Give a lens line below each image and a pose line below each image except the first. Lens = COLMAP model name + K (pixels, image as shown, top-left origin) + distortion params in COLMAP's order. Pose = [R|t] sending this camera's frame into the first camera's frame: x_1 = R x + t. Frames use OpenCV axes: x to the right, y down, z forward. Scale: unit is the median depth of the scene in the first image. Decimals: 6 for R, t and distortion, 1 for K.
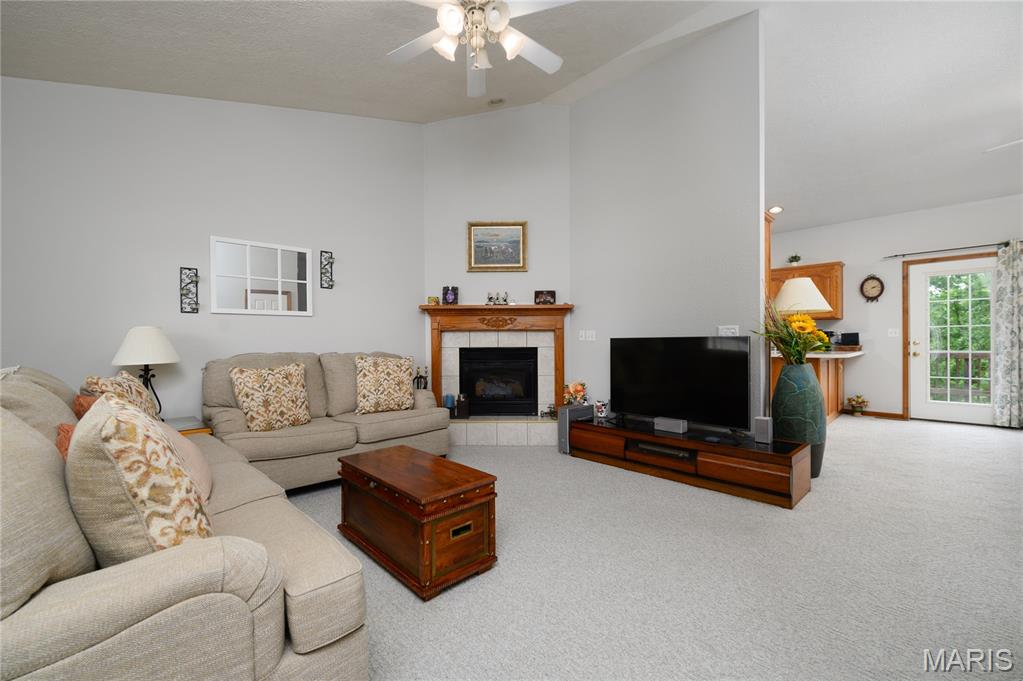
lens RADIAL K [[419.1, 0, 510.9], [0, 419.1, 343.8], [0, 0, 1]] dist [-0.007724, -0.000374]
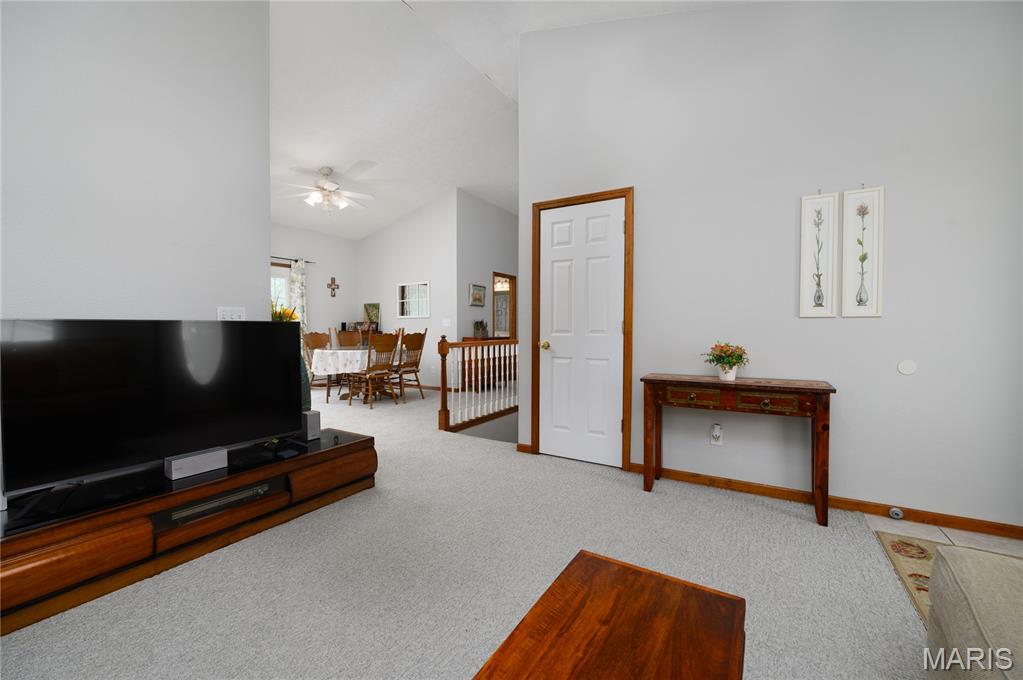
lens RADIAL K [[416.8, 0, 509.6], [0, 416.8, 336.4], [0, 0, 1]] dist [-0.002895, -0.000249]
pose [[-0.257661, -0.012570, 0.966154, -0.243456], [0.006718, 0.999868, 0.014800, 0.001129], [-0.966212, 0.010304, -0.257543, 0.524277]]
